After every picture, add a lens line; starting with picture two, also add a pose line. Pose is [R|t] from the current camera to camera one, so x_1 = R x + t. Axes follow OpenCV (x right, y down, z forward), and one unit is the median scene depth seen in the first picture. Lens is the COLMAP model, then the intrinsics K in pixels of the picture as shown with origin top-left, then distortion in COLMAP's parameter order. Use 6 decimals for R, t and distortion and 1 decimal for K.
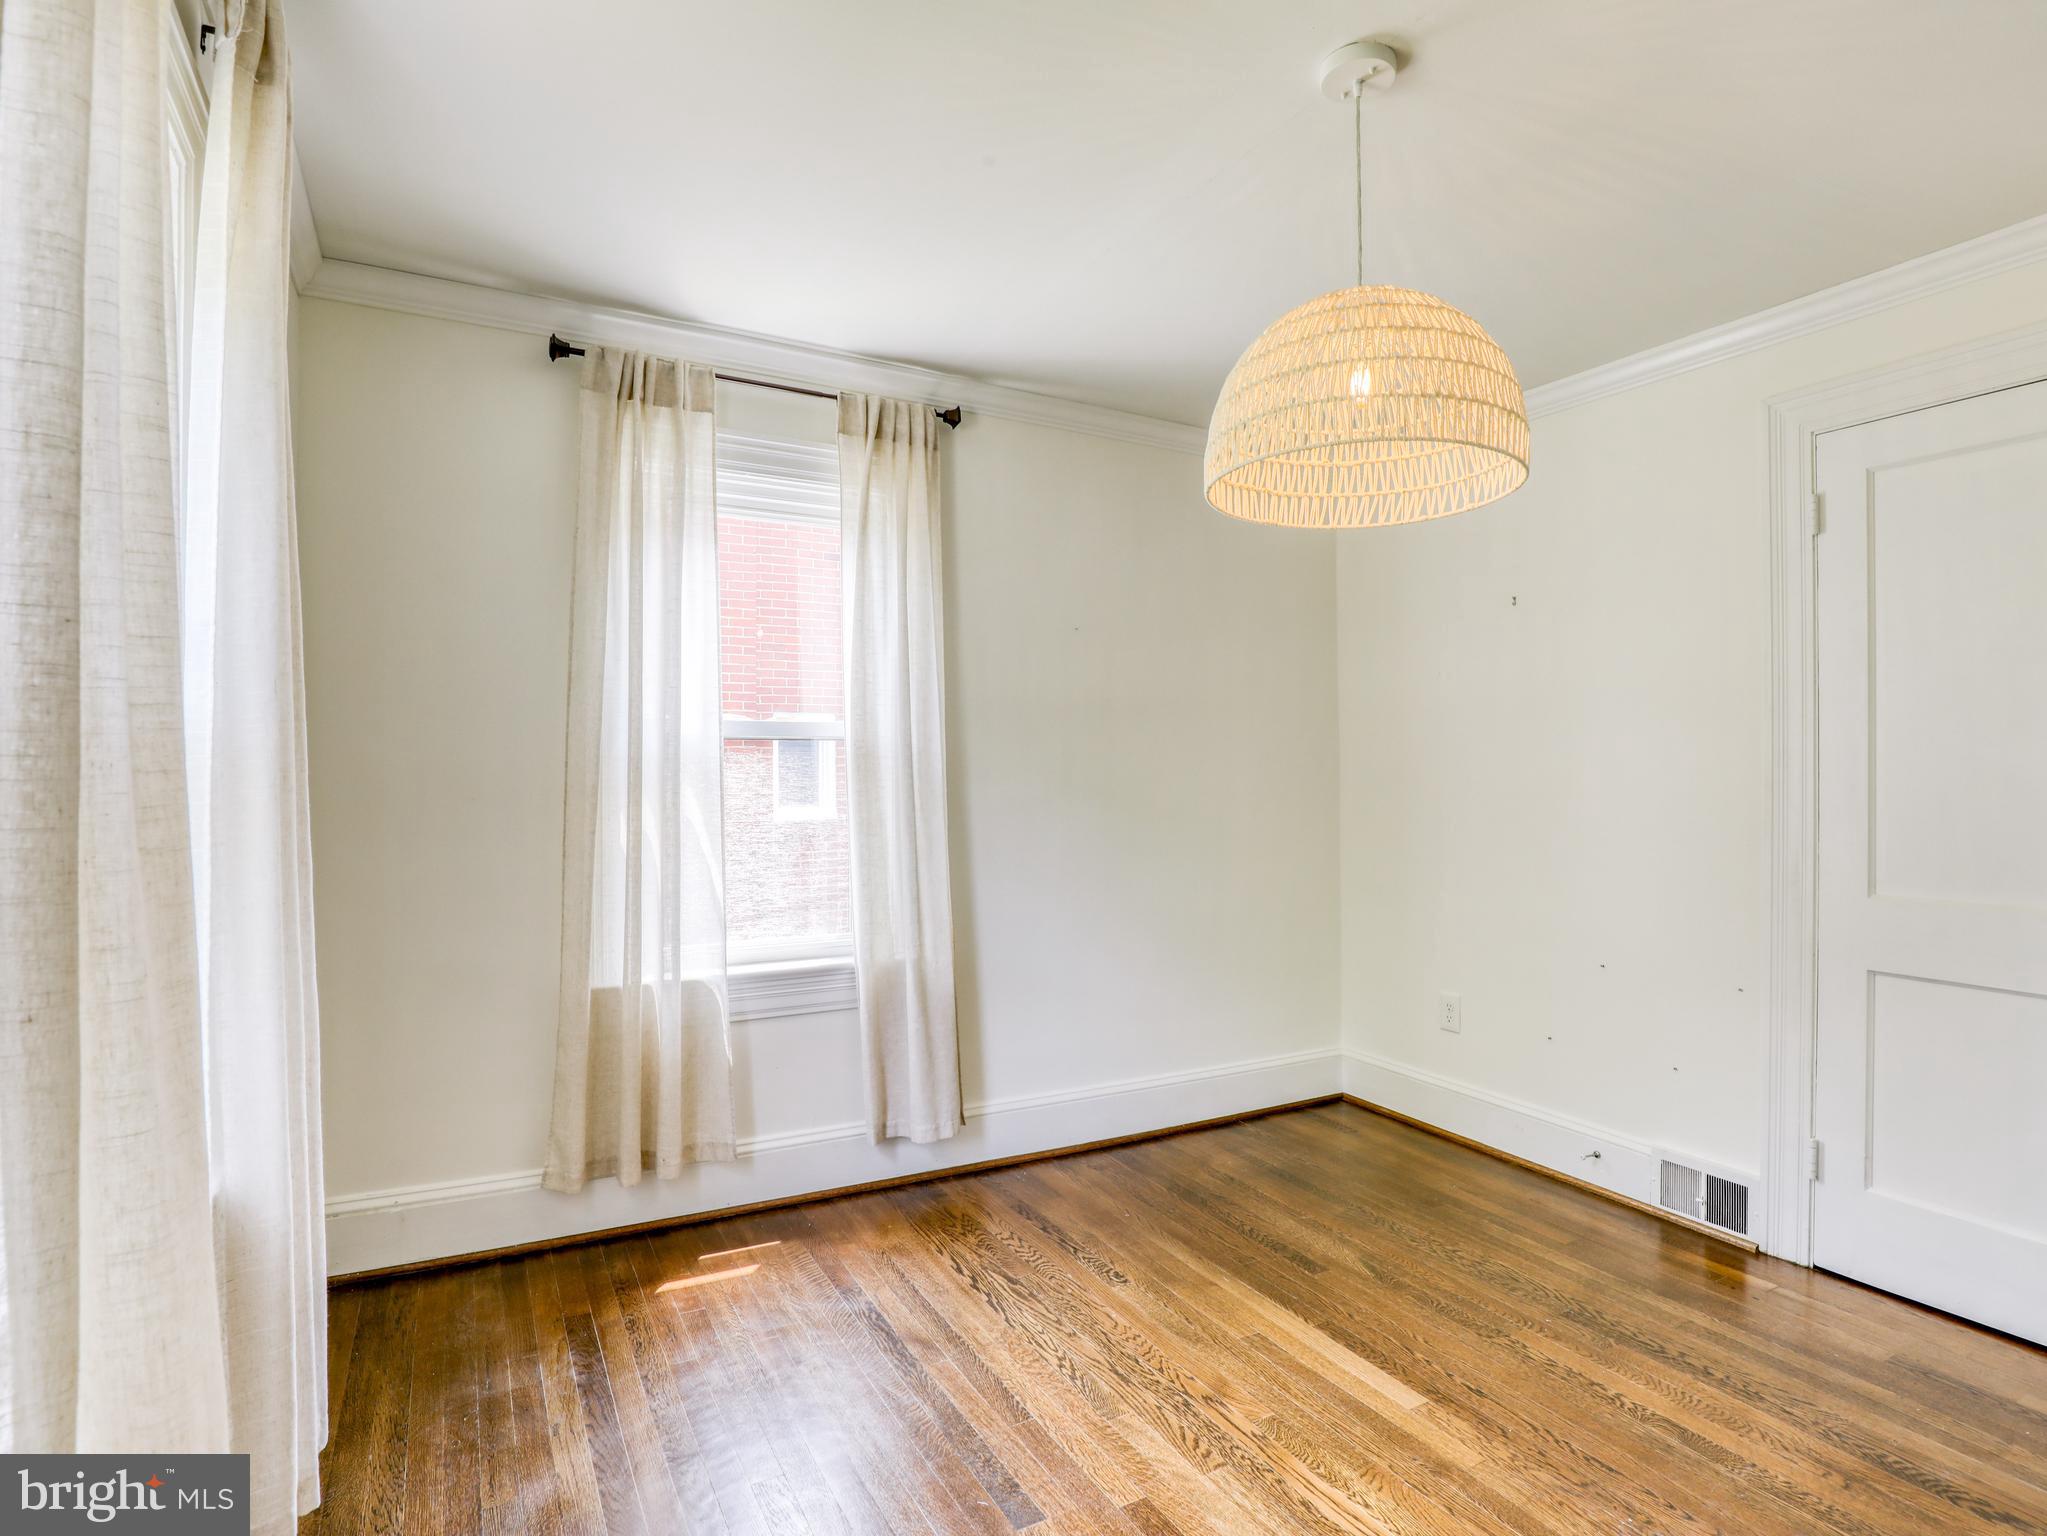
lens RADIAL K [[1060.0, 0, 1031.2], [0, 1060.0, 770.8], [0, 0, 1]] dist [-0.027046, -0.000221]
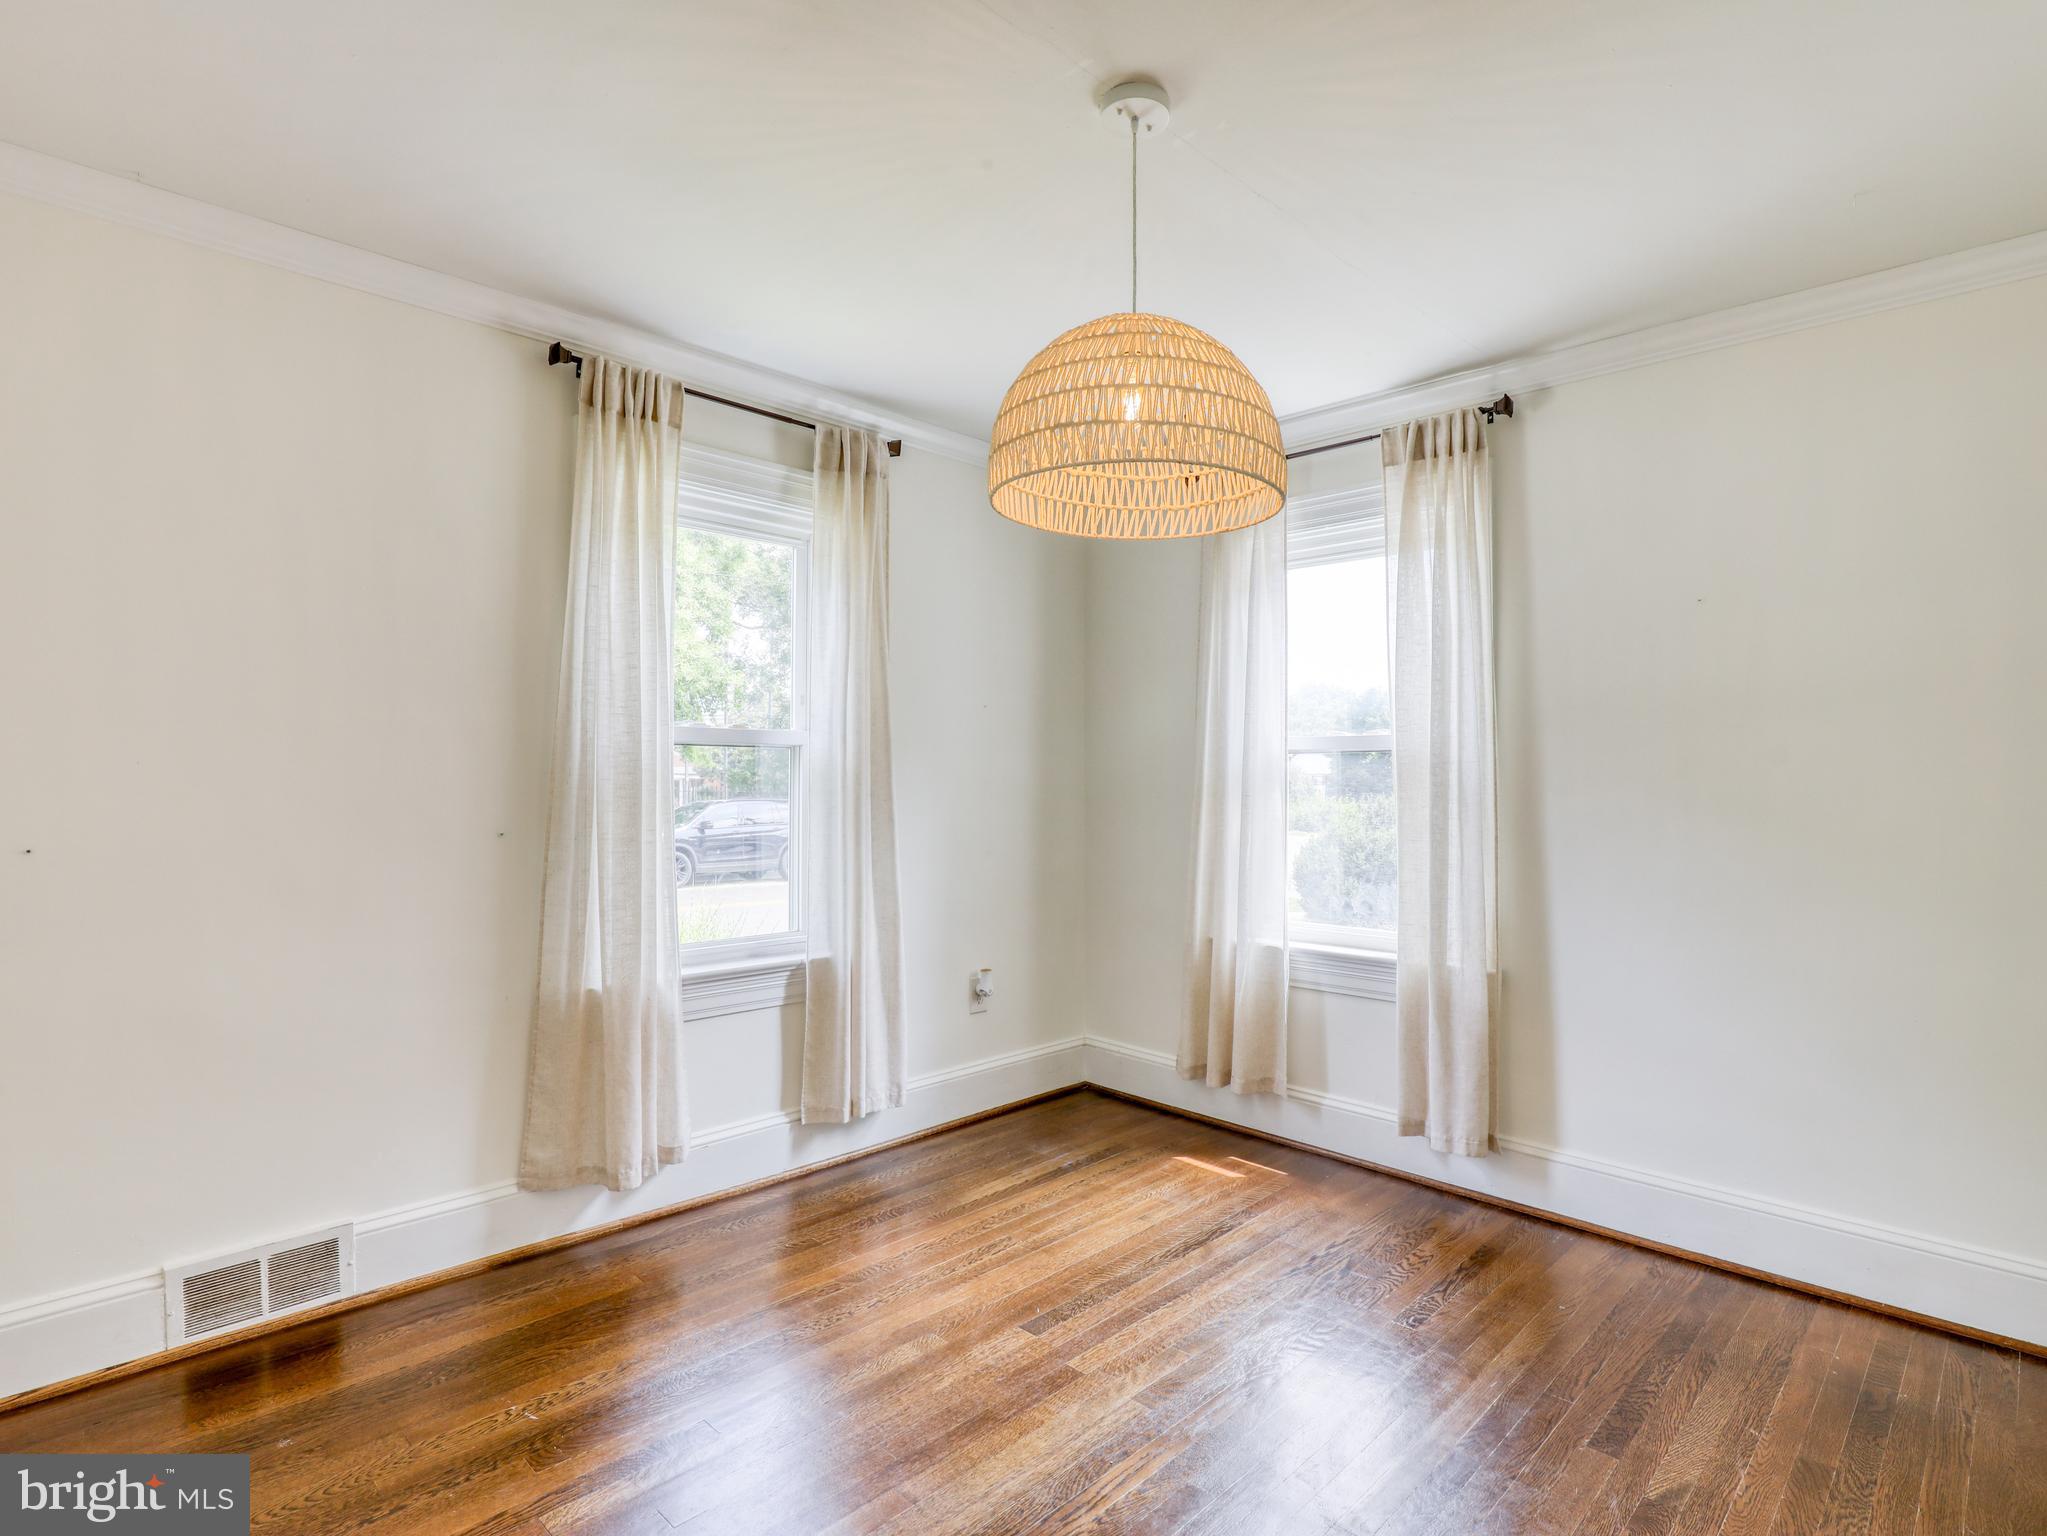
lens RADIAL K [[1051.7, 0, 1029.9], [0, 1051.7, 773.3], [0, 0, 1]] dist [-0.026282, 0.000665]
pose [[0.289305, -0.003128, -0.957232, 0.767995], [-0.002046, 0.999990, -0.003886, -0.001221], [0.957235, 0.003083, 0.289295, 0.355997]]
